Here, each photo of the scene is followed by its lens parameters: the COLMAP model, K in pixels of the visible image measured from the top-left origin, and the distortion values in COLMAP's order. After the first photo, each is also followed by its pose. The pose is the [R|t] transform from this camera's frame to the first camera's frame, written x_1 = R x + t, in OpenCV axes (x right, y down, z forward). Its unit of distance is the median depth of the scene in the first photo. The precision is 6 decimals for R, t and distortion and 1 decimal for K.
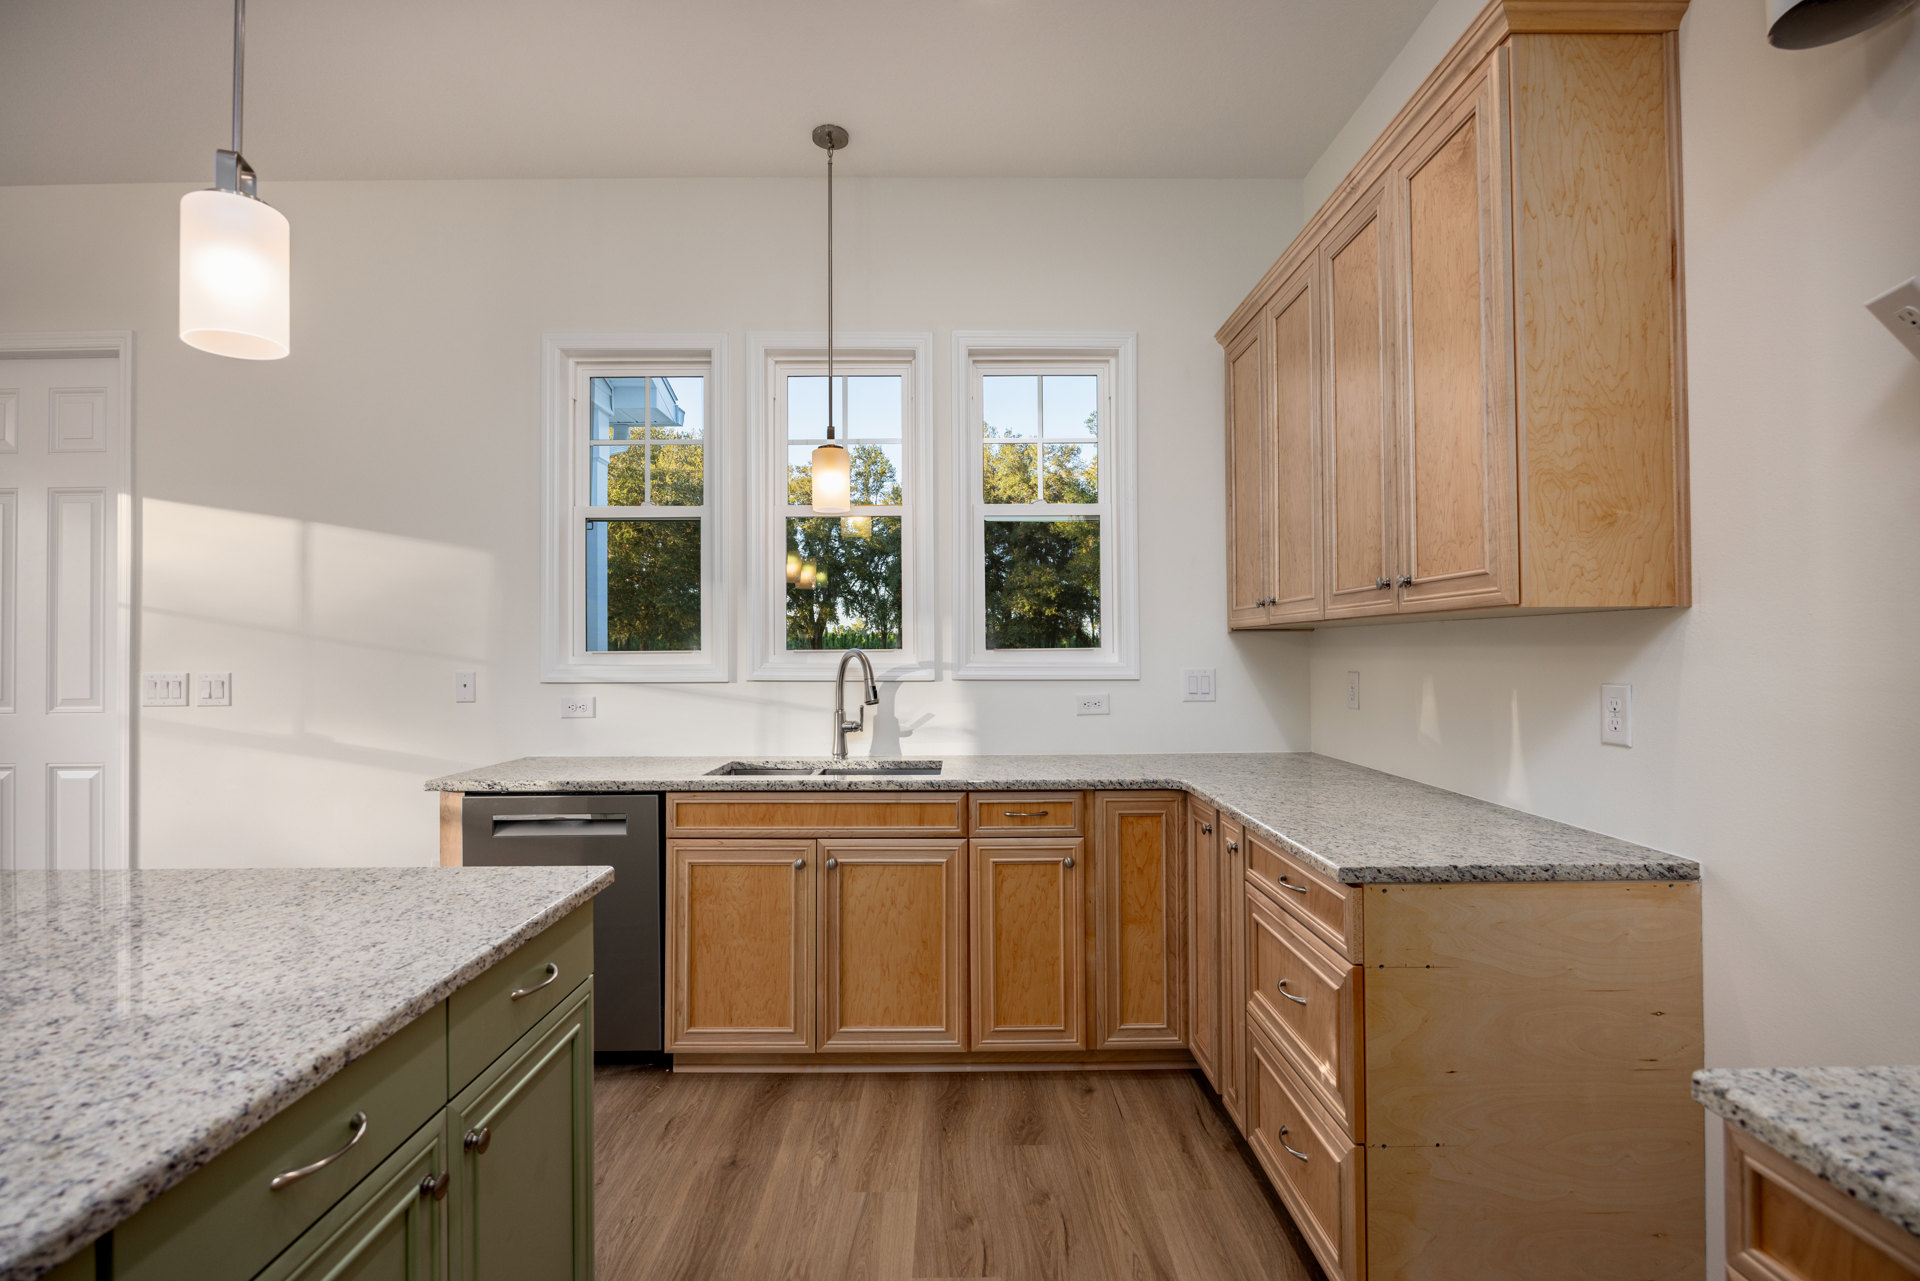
lens RADIAL K [[904.1, 0, 960.0], [0, 904.1, 640.5], [0, 0, 1]] dist [-0.004144, -0.000100]
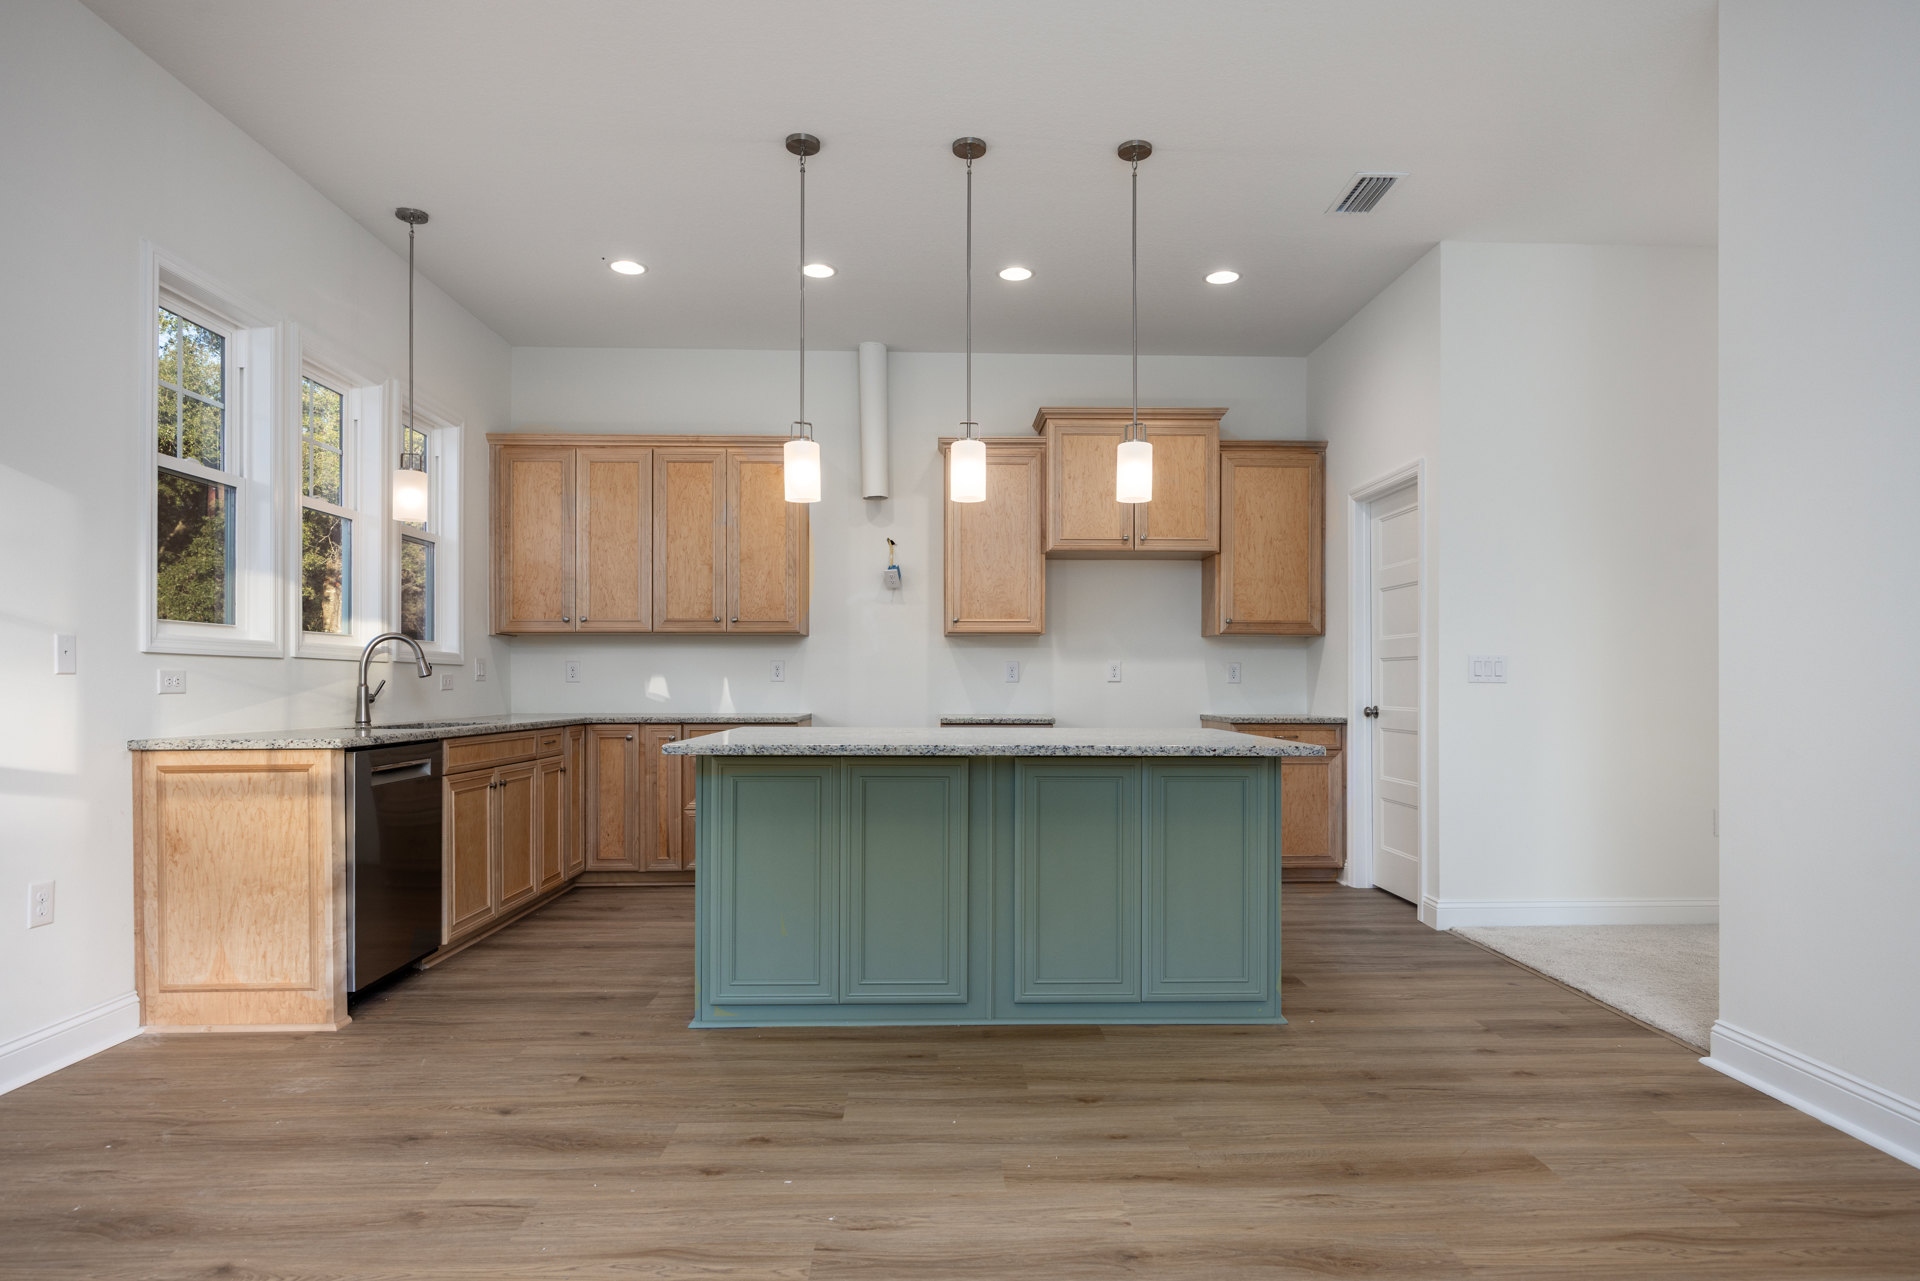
lens RADIAL K [[1040.1, 0, 963.3], [0, 1040.1, 674.2], [0, 0, 1]] dist [-0.002738, -0.001177]
pose [[-0.025508, 0.013211, 0.999587, -1.778062], [-0.014093, 0.999809, -0.013573, 0.085717], [-0.999575, -0.014433, -0.025317, 0.312213]]
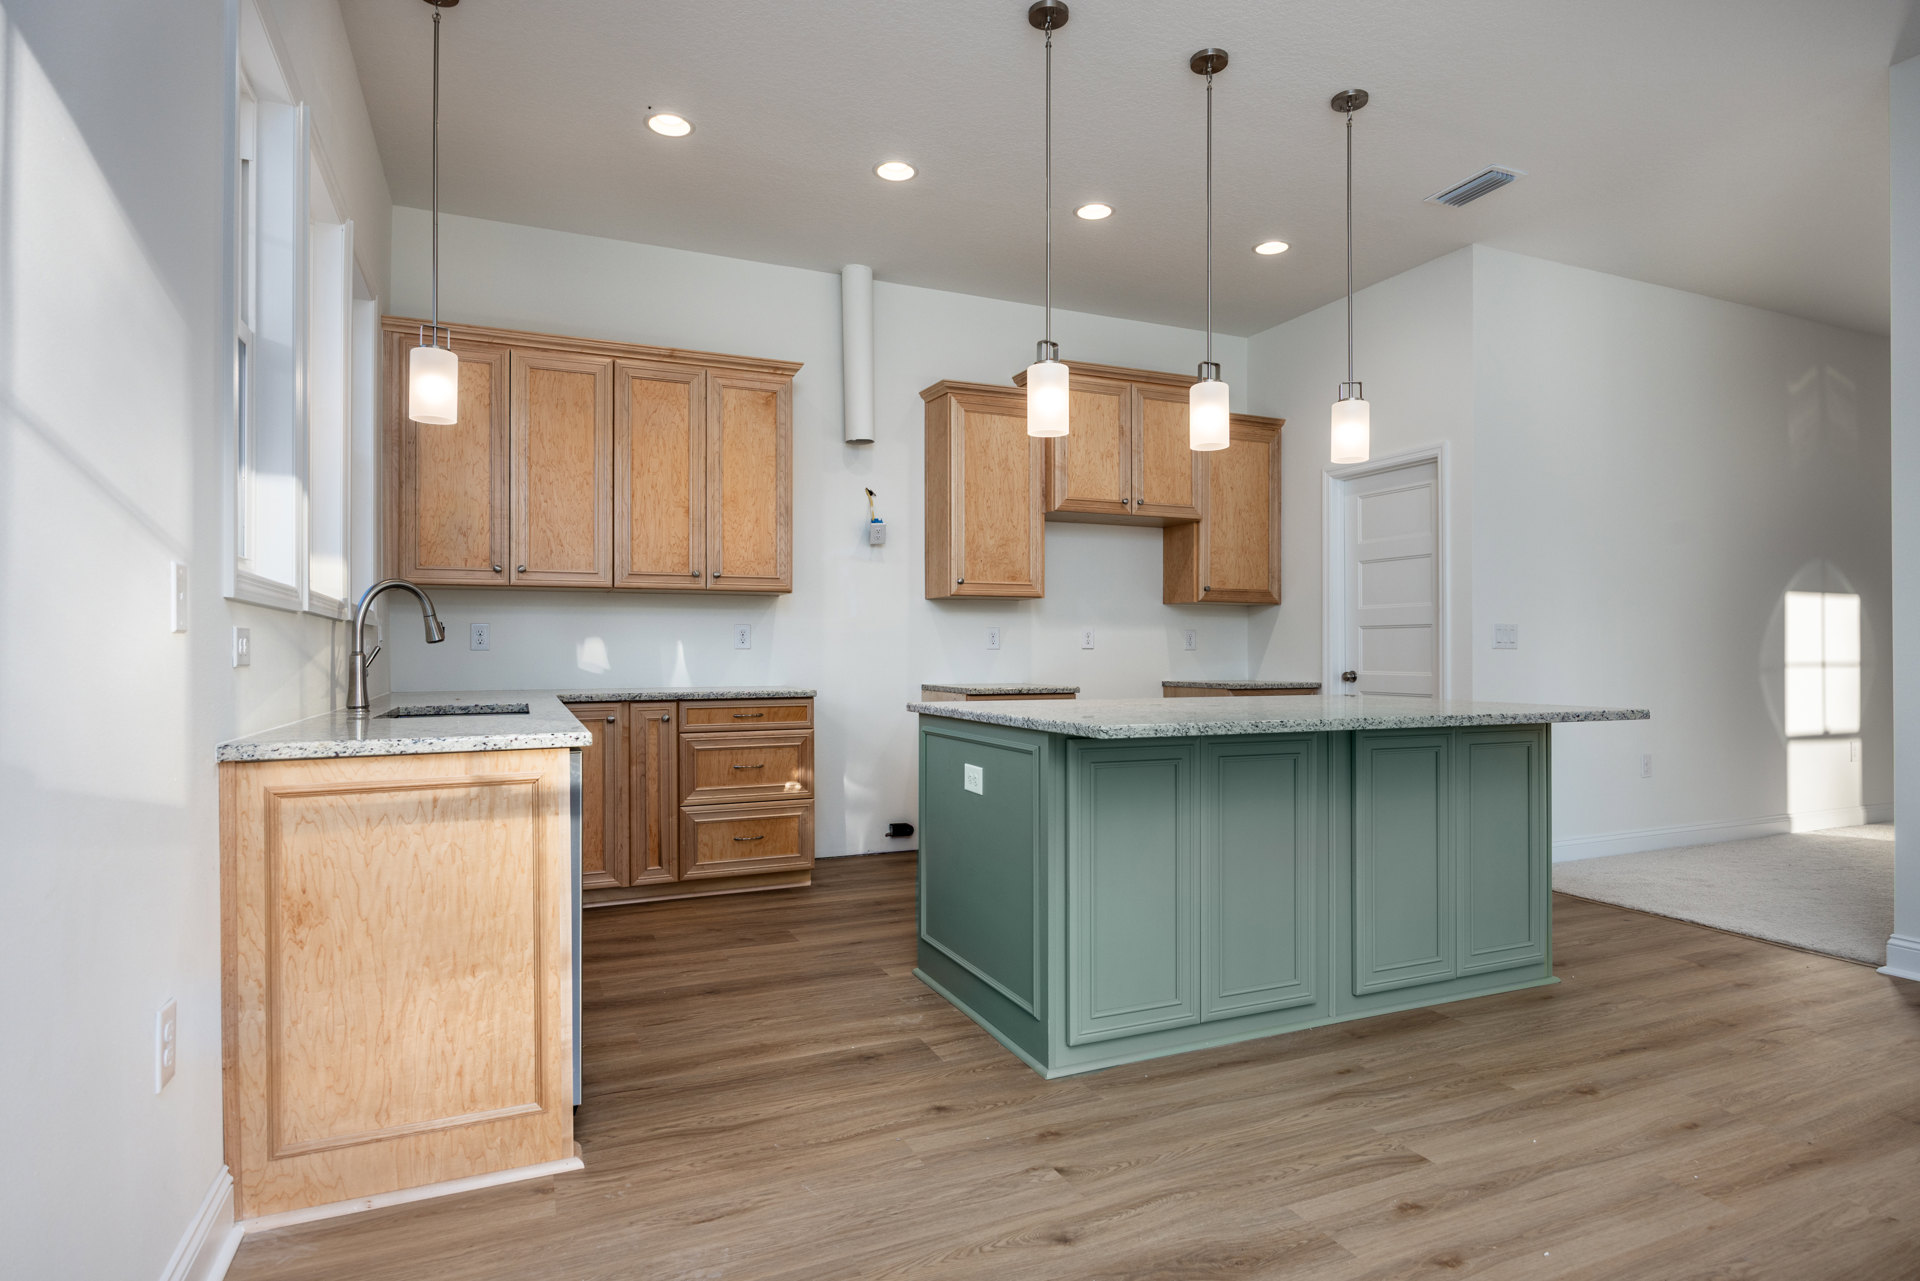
lens RADIAL K [[1029.1, 0, 960.0], [0, 1029.1, 640.5], [0, 0, 1]] dist [0.000502, -0.000052]
pose [[-0.399915, 0.015278, 0.916425, -1.415308], [-0.008846, 0.999750, -0.020527, 0.096499], [-0.916510, -0.016316, -0.399680, 1.045657]]
